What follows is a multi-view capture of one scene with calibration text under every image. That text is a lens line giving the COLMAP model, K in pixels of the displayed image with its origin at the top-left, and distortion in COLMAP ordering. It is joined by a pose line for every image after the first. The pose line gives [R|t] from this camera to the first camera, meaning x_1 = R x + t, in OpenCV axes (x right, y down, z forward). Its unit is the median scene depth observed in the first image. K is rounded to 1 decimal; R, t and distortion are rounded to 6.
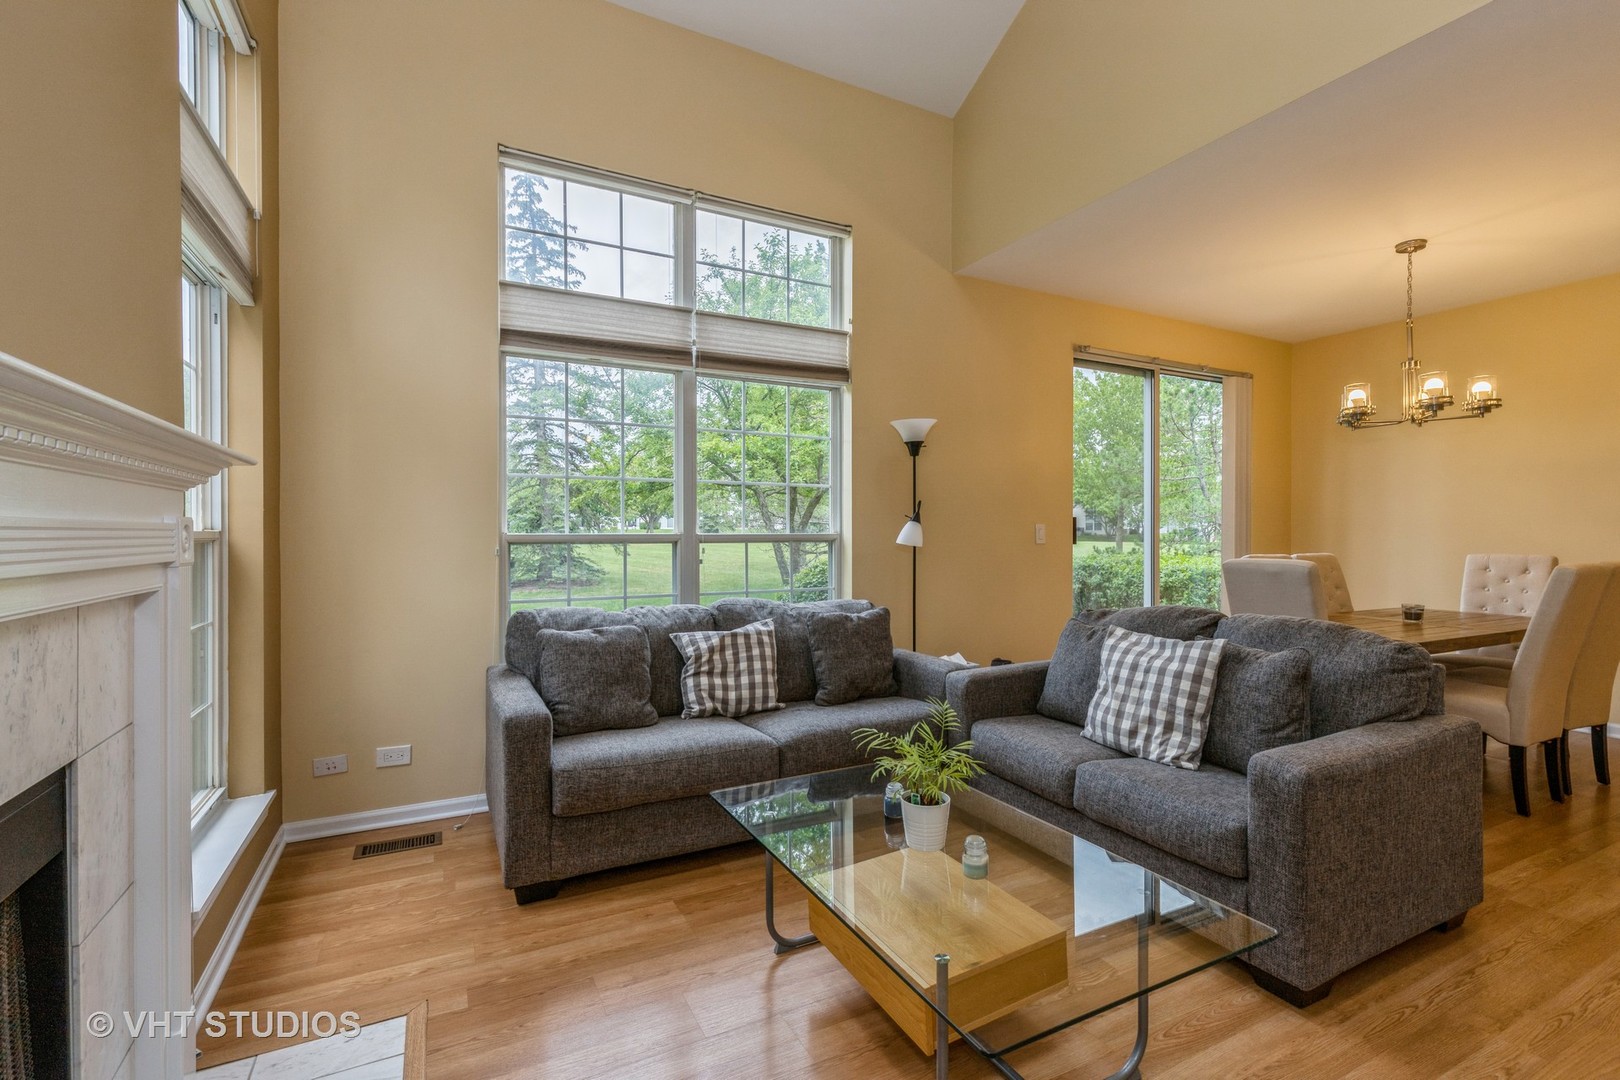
lens RADIAL K [[730.7, 0, 821.2], [0, 730.7, 539.1], [0, 0, 1]] dist [0.003618, 0.000927]
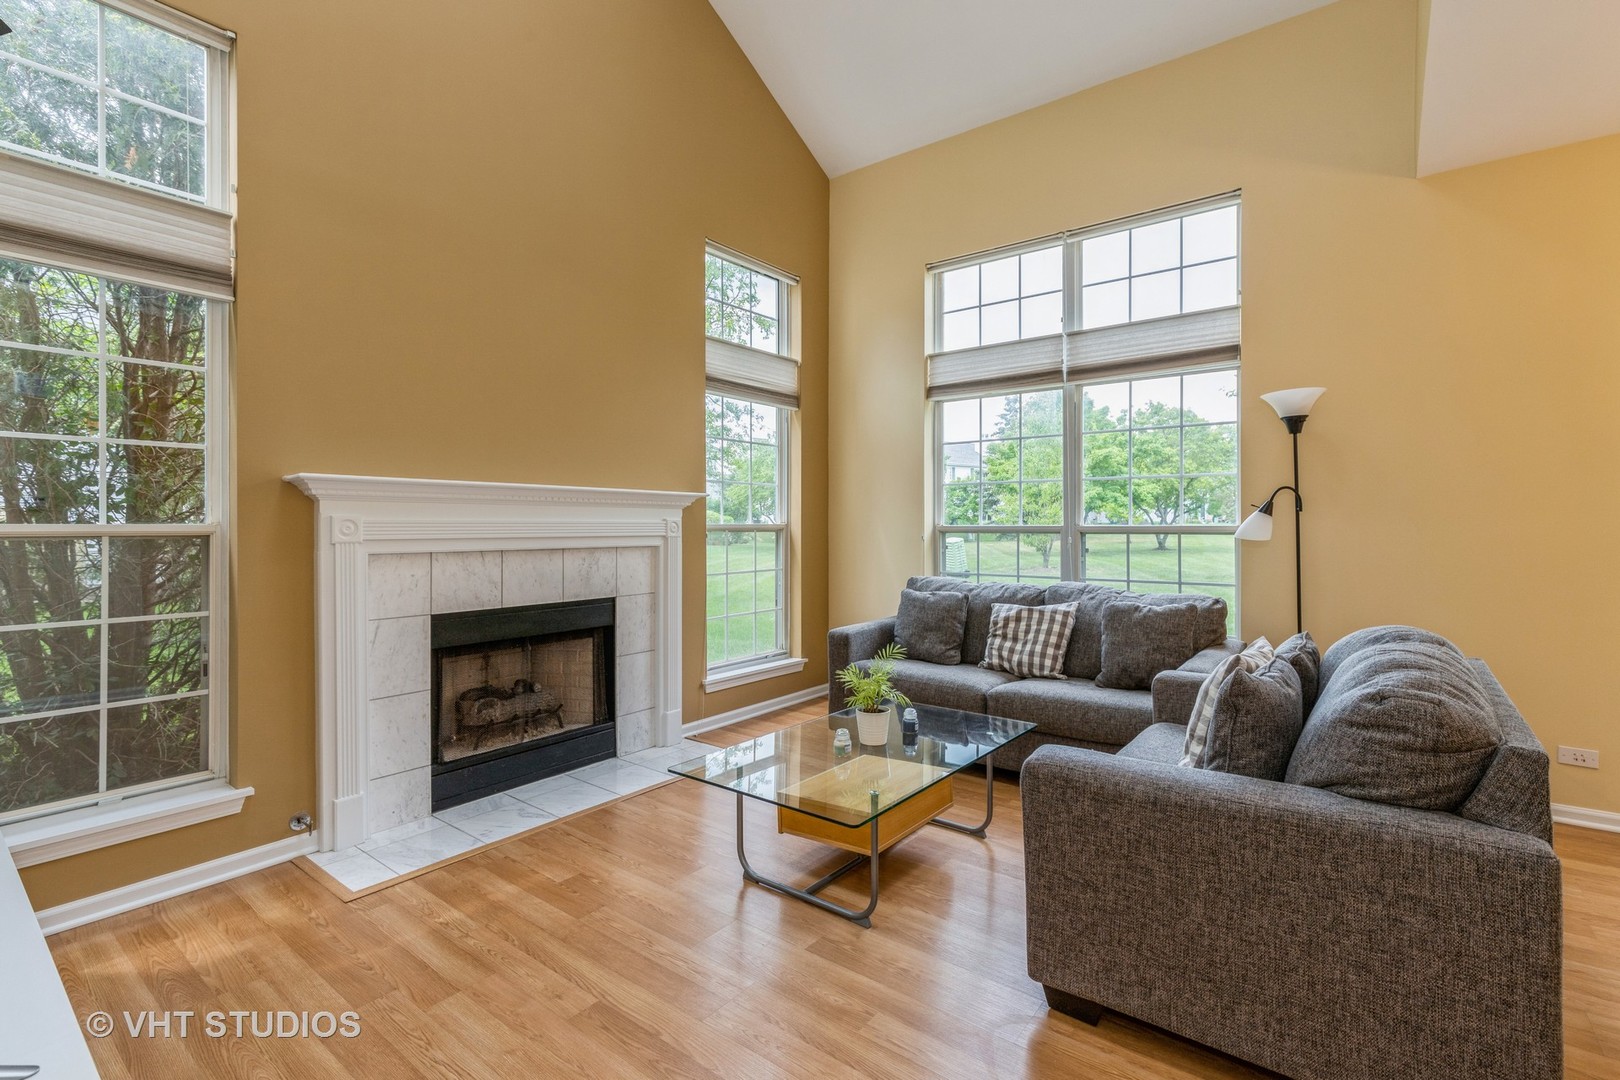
lens RADIAL K [[730.7, 0, 811.2], [0, 730.7, 526.0], [0, 0, 1]] dist [0.003618, 0.000927]
pose [[0.414605, -0.000615, -0.910001, 0.829002], [-0.007657, 0.999962, -0.004164, 0.001141], [0.909969, 0.008694, 0.414585, 0.176051]]
